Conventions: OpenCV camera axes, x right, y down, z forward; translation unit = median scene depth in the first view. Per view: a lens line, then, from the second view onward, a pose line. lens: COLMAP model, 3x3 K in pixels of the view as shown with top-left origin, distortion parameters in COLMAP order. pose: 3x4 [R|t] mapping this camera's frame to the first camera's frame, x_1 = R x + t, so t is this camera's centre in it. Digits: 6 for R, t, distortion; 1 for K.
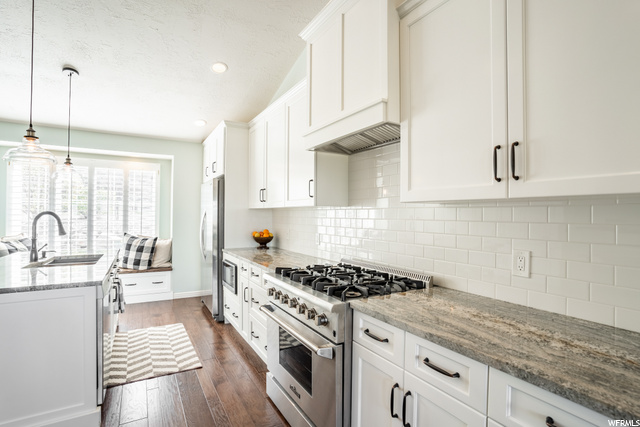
lens RADIAL K [[316.9, 0, 323.3], [0, 316.9, 215.3], [0, 0, 1]] dist [-0.052136, 0.015926]
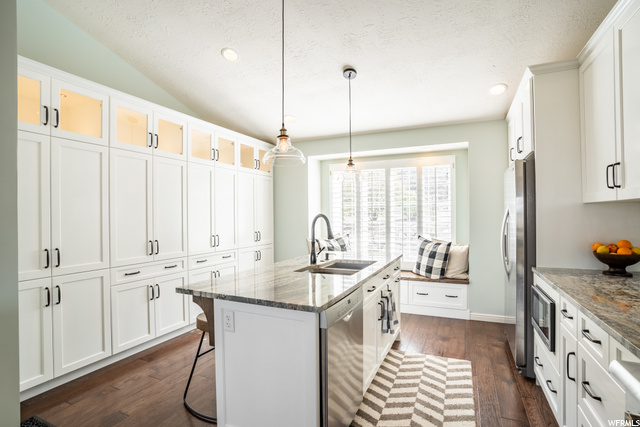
lens RADIAL K [[316.9, 0, 315.2], [0, 316.9, 216.6], [0, 0, 1]] dist [-0.052136, 0.015926]
pose [[0.560851, -0.009771, -0.827859, -0.043930], [0.012598, 0.999915, -0.003268, -0.000858], [0.827821, -0.008597, 0.560926, 0.269685]]
